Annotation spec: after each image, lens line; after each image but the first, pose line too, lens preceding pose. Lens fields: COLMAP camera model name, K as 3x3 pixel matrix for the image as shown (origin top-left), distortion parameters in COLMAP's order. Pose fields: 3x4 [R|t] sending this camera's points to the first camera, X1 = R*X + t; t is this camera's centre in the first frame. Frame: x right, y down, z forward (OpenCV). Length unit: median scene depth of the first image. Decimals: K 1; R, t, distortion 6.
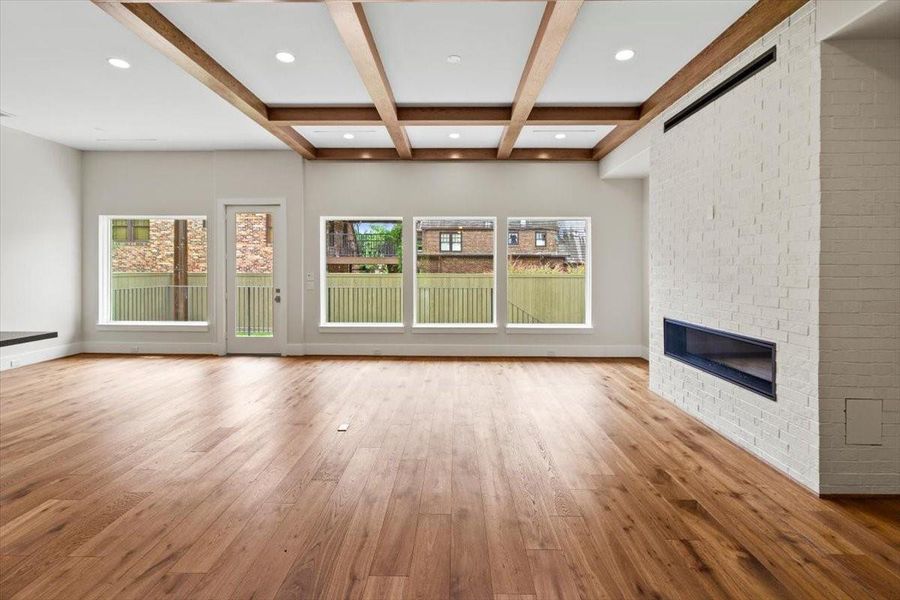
lens RADIAL K [[426.4, 0, 447.8], [0, 426.4, 268.6], [0, 0, 1]] dist [0.006500, -0.002080]
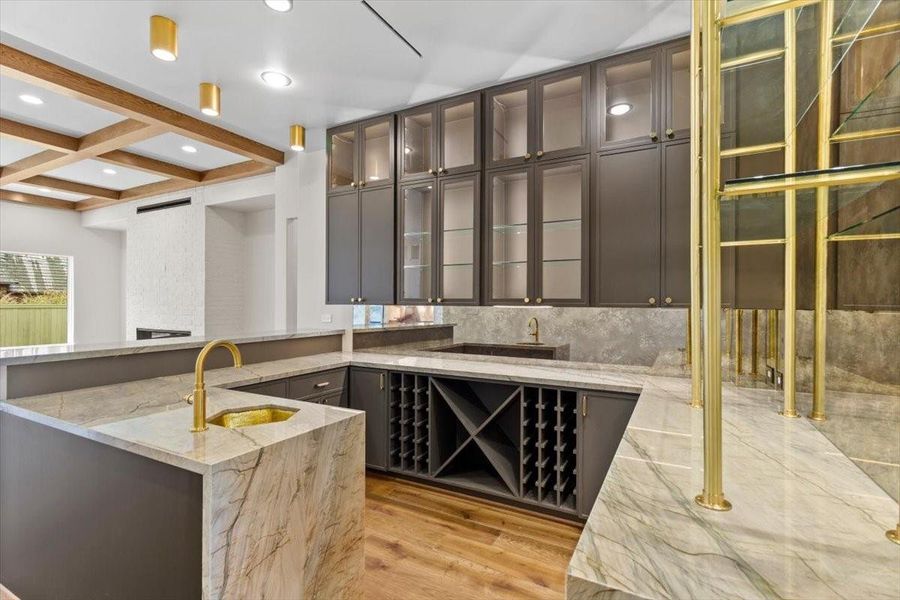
lens RADIAL K [[426.4, 0, 448.3], [0, 426.4, 300.1], [0, 0, 1]] dist [0.006500, -0.002080]
pose [[0.466651, -0.000465, 0.884441, -0.263917], [-0.000158, 1.000000, 0.000609, 0.004986], [-0.884441, -0.000424, 0.466651, -0.561365]]
